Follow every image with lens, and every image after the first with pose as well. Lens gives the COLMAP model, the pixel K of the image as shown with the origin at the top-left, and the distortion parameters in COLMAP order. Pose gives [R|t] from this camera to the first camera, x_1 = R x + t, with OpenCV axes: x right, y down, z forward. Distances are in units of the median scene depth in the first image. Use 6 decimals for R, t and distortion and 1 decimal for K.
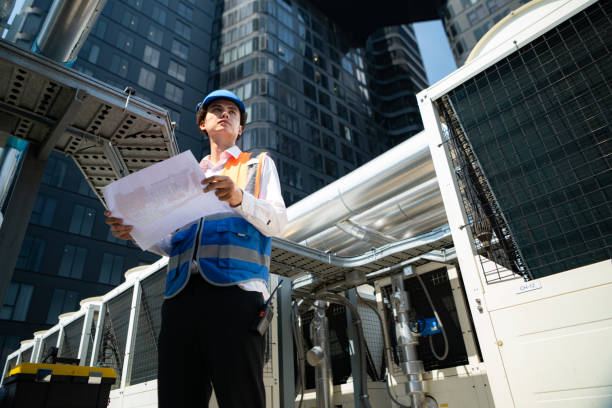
lens RADIAL K [[403.6, 0, 309.3], [0, 403.6, 199.2], [0, 0, 1]] dist [-0.009955, -0.002490]
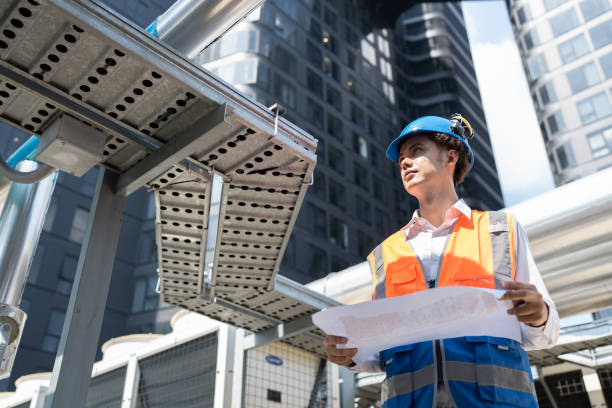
lens RADIAL K [[578.7, 0, 310.5], [0, 578.7, 205.7], [0, 0, 1]] dist [0.007765, 0.000000]
pose [[0.996480, 0.079272, 0.027268, -0.164693], [-0.077780, 0.995613, -0.052007, -0.024109], [-0.031271, 0.049703, 0.998274, 0.007689]]
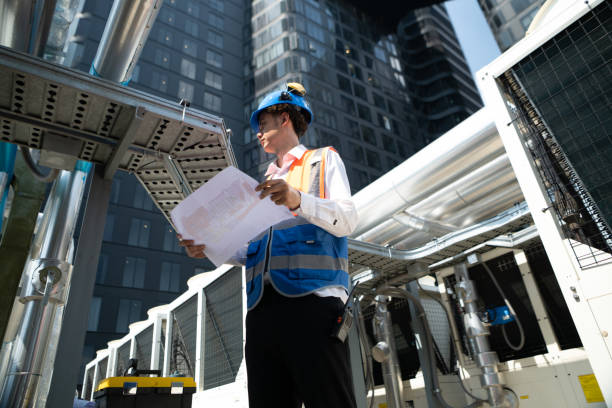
lens RADIAL K [[403.6, 0, 311.7], [0, 403.6, 198.6], [0, 0, 1]] dist [-0.009955, -0.002490]
pose [[0.990825, -0.088496, -0.102152, -0.020669], [0.089466, 0.995978, 0.004938, -0.003280], [0.101304, -0.014032, 0.994757, 0.011513]]
